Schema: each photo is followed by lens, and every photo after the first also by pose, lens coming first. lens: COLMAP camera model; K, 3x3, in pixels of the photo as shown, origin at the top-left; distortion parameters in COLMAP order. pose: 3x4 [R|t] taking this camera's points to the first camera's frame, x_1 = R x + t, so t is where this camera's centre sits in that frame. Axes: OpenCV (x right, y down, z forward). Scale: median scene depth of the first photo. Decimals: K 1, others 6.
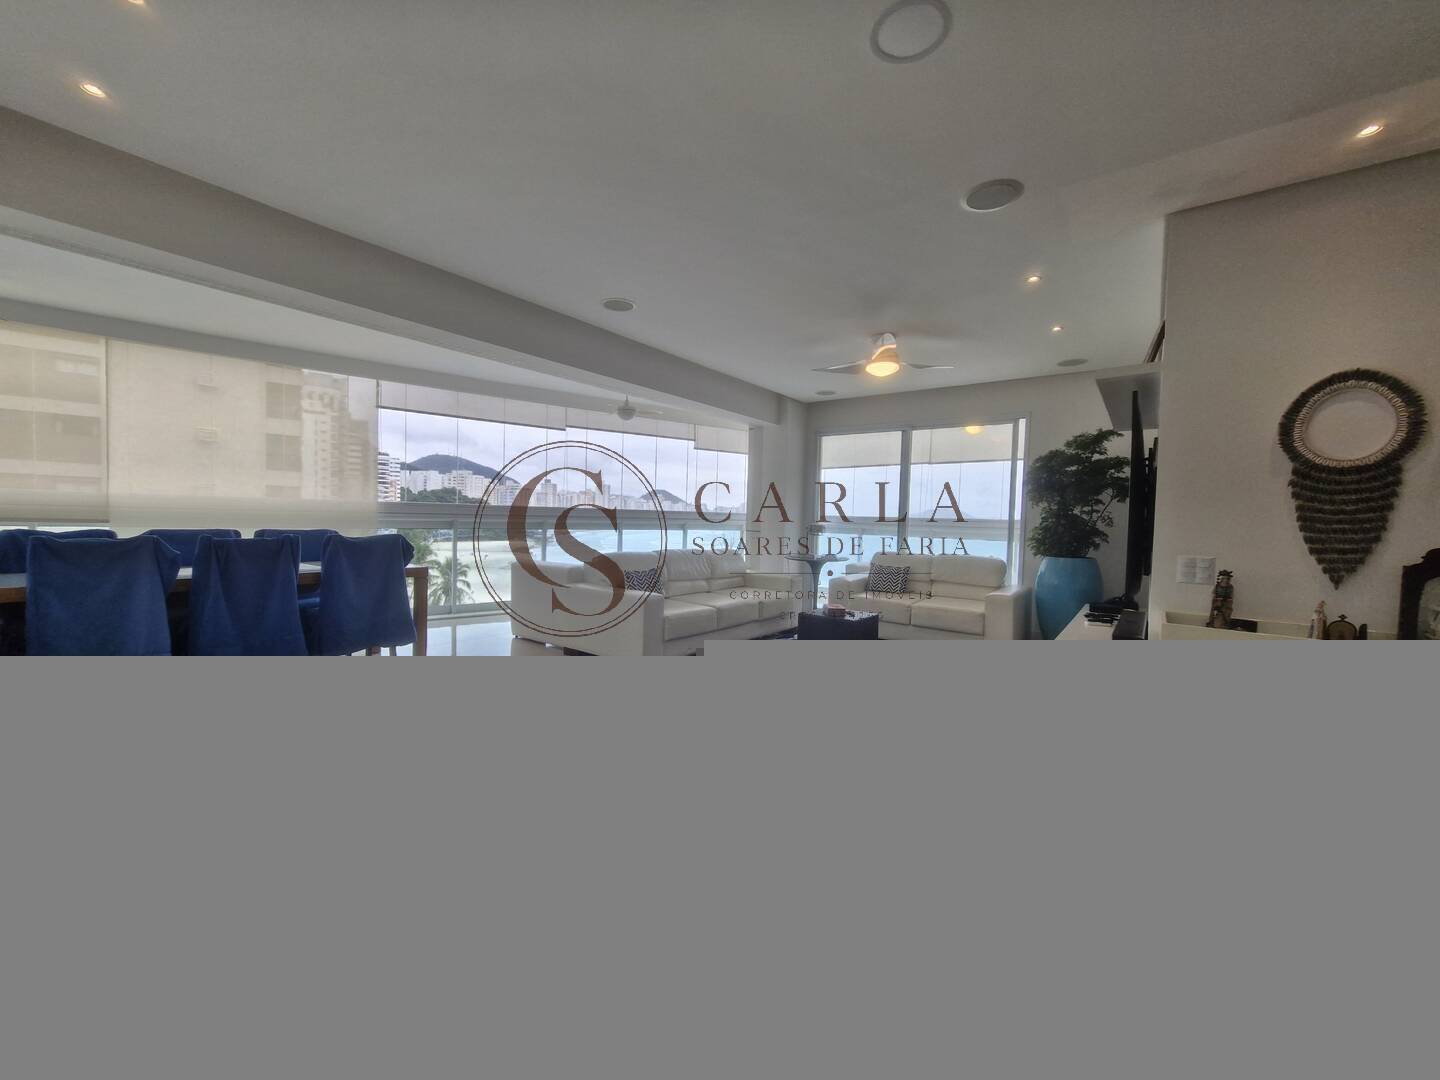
lens RADIAL K [[565.7, 0, 719.6], [0, 565.7, 541.3], [0, 0, 1]] dist [0.000938, 0.000415]
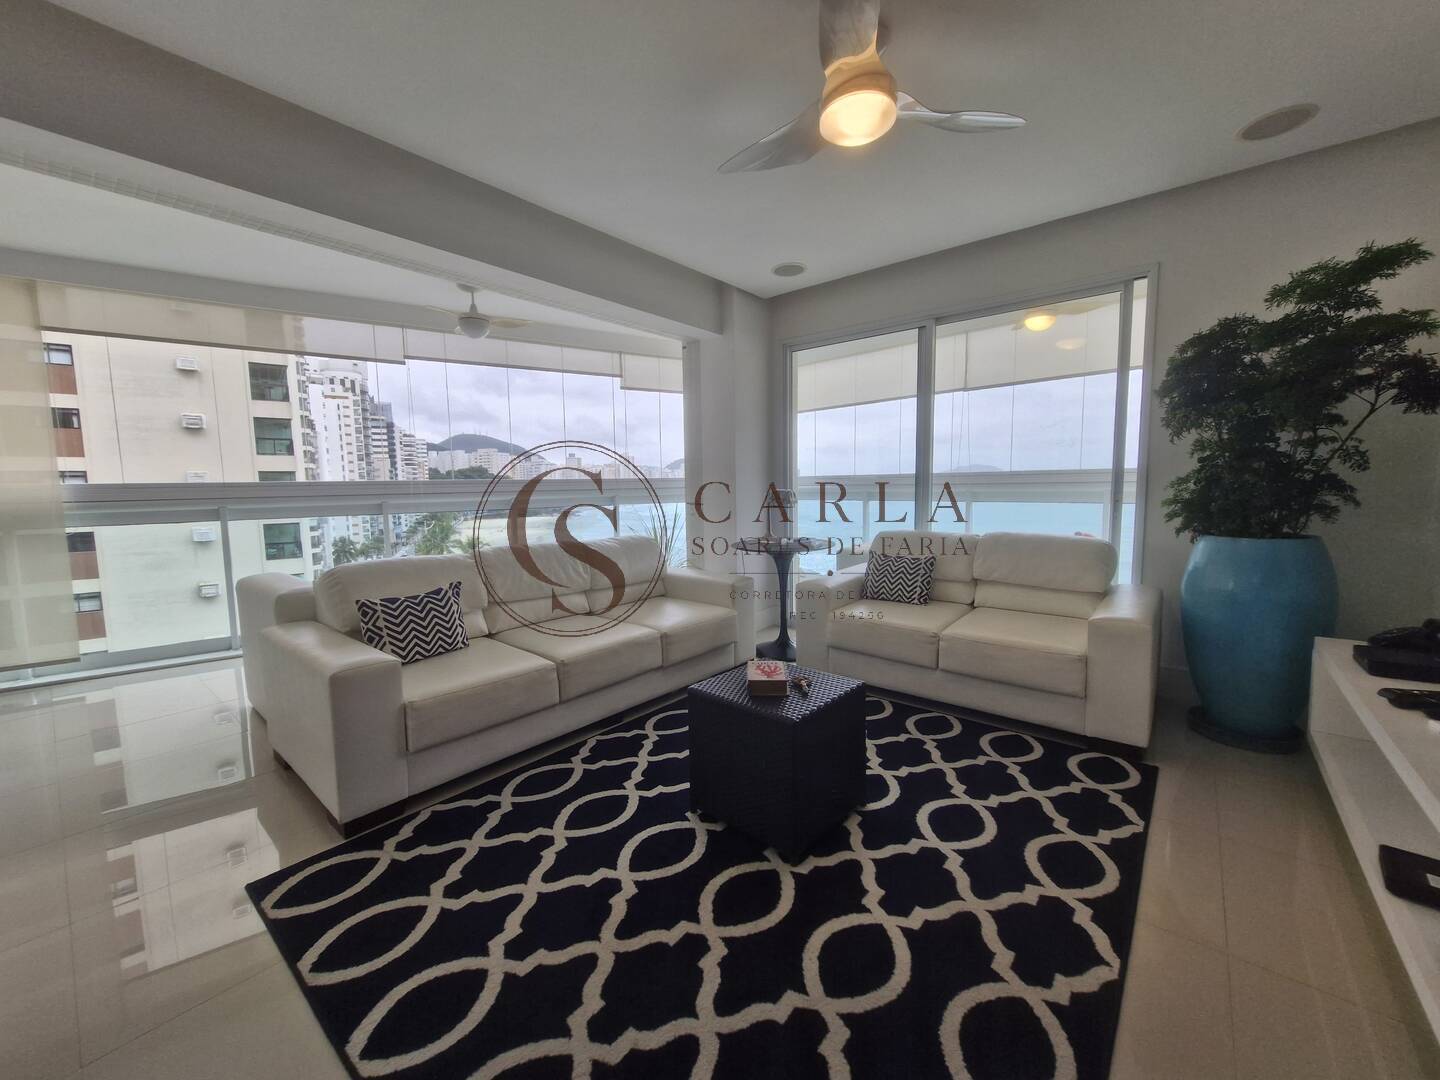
lens RADIAL K [[565.7, 0, 721.1], [0, 565.7, 539.6], [0, 0, 1]] dist [0.000938, 0.000415]
pose [[0.998135, -0.039233, -0.046770, 0.132759], [0.041735, 0.997681, 0.053762, -0.012071], [0.044553, -0.055614, 0.997458, 0.381001]]
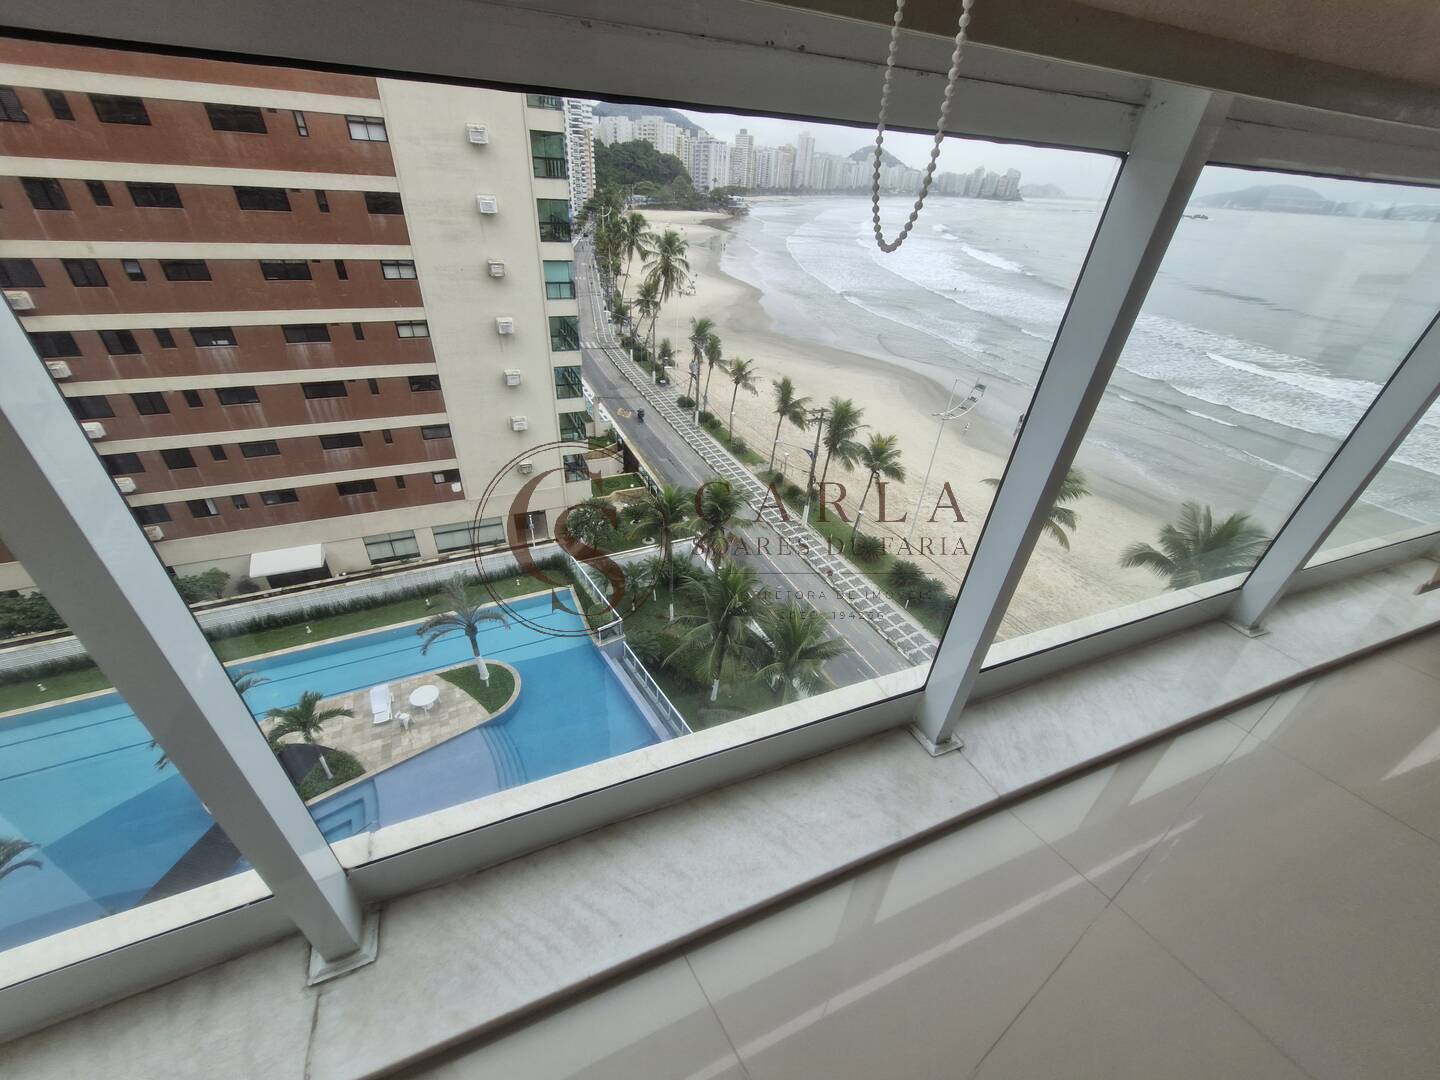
lens RADIAL K [[565.7, 0, 717.1], [0, 565.7, 538.8], [0, 0, 1]] dist [0.000938, 0.000415]
pose [[0.947511, 0.191678, -0.255895, -1.022934], [-0.040389, 0.865713, 0.498909, -0.010005], [0.317162, -0.462386, 0.828014, 0.442563]]
